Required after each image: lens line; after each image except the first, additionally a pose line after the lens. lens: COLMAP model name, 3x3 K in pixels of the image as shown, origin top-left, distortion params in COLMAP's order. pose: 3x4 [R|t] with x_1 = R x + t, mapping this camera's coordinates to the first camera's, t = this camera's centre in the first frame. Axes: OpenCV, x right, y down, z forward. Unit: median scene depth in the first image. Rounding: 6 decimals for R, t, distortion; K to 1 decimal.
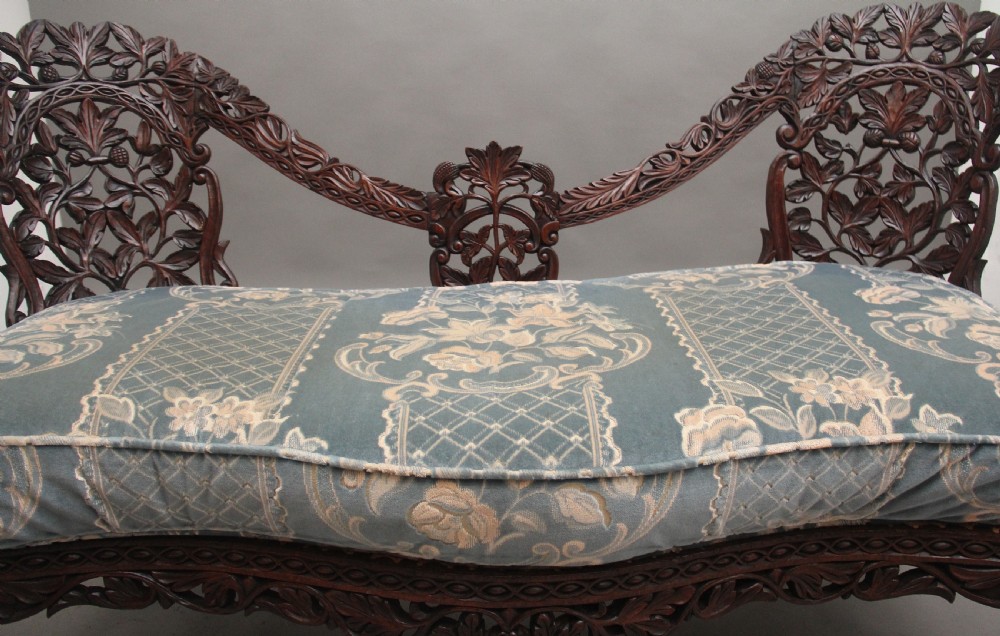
lens RADIAL K [[813.9, 0, 510.3], [0, 813.9, 326.0], [0, 0, 1]] dist [-0.144688, 0.056602]
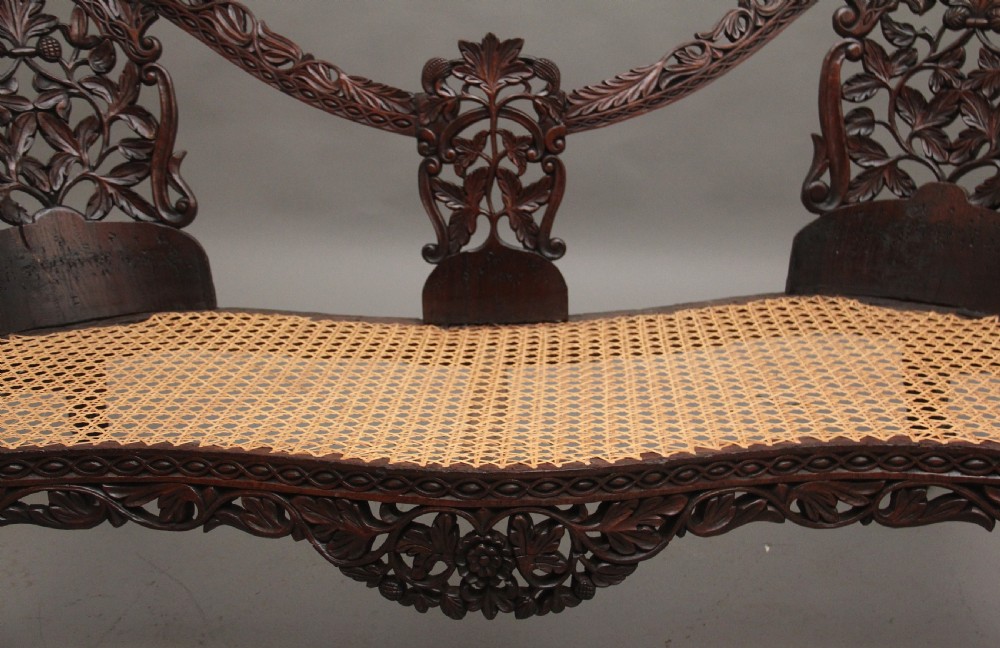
lens RADIAL K [[1138.9, 0, 532.3], [0, 1138.9, 339.3], [0, 0, 1]] dist [0.031550, 0.000000]
pose [[0.999273, -0.000650, -0.038122, 0.068404], [0.000984, 0.999961, 0.008734, 0.087232], [0.038114, -0.008765, 0.999235, -0.221718]]
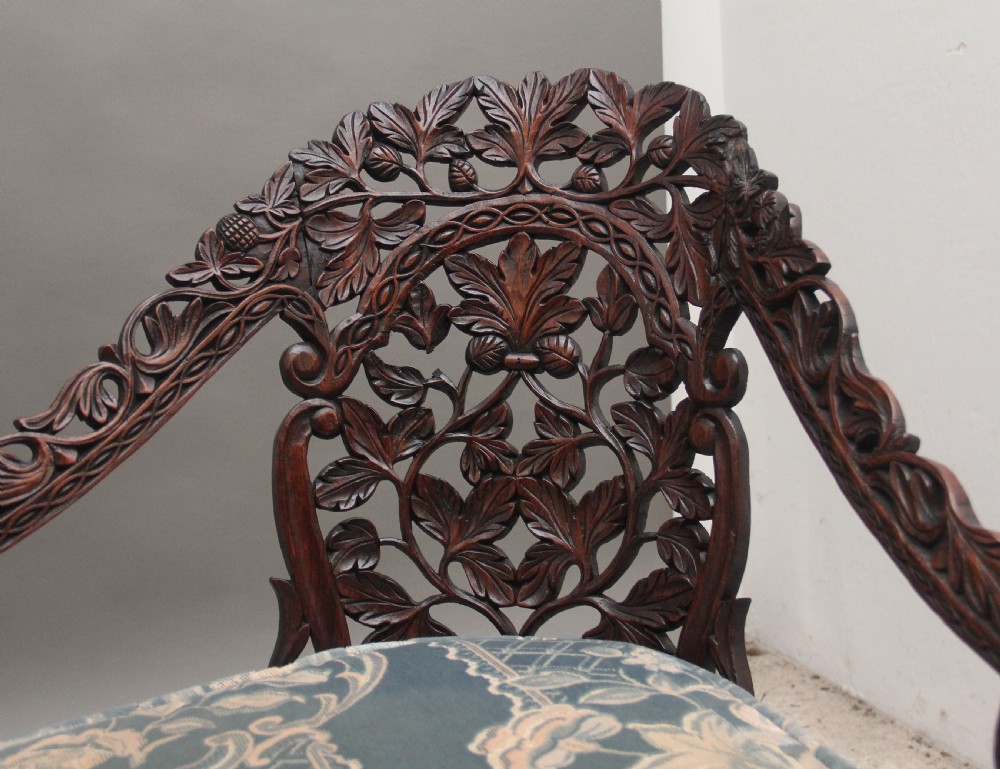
lens RADIAL K [[1309.8, 0, 490.7], [0, 1309.8, 381.0], [0, 0, 1]] dist [-0.051199, 0.000000]
pose [[0.927823, -0.087962, 0.362500, 0.181235], [0.151818, 0.976717, -0.151578, -0.105508], [-0.340727, 0.195672, 0.919575, 0.281123]]
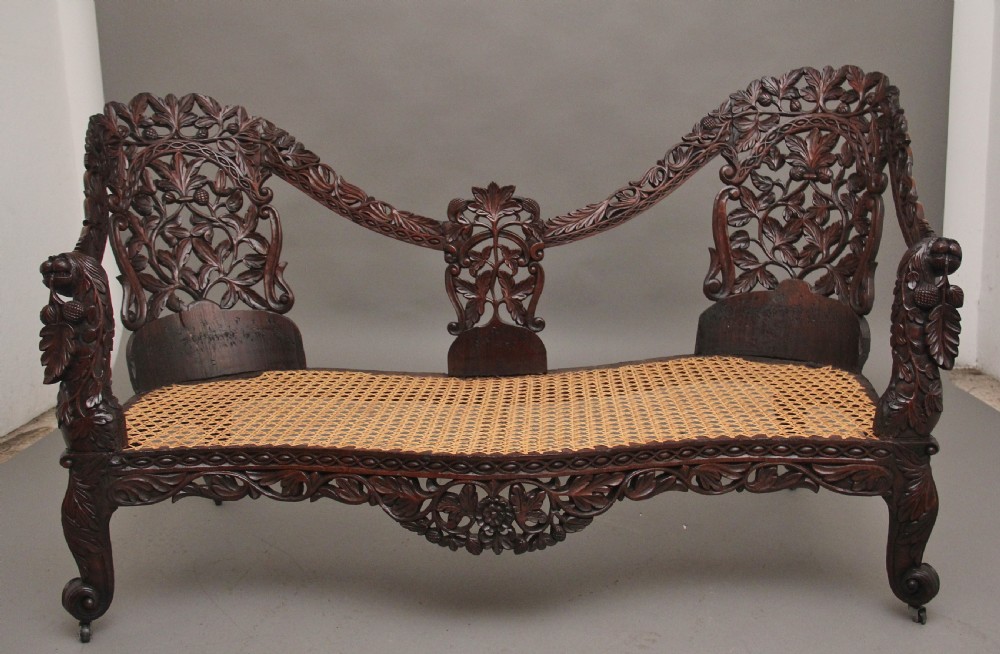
lens RADIAL K [[889.5, 0, 544.1], [0, 889.5, 331.1], [0, 0, 1]] dist [-0.090482, -0.053940]
pose [[0.999855, -0.013038, -0.010929, 0.071605], [0.012027, 0.996054, -0.087929, 0.133988], [0.012032, 0.087785, 0.996067, -0.394214]]
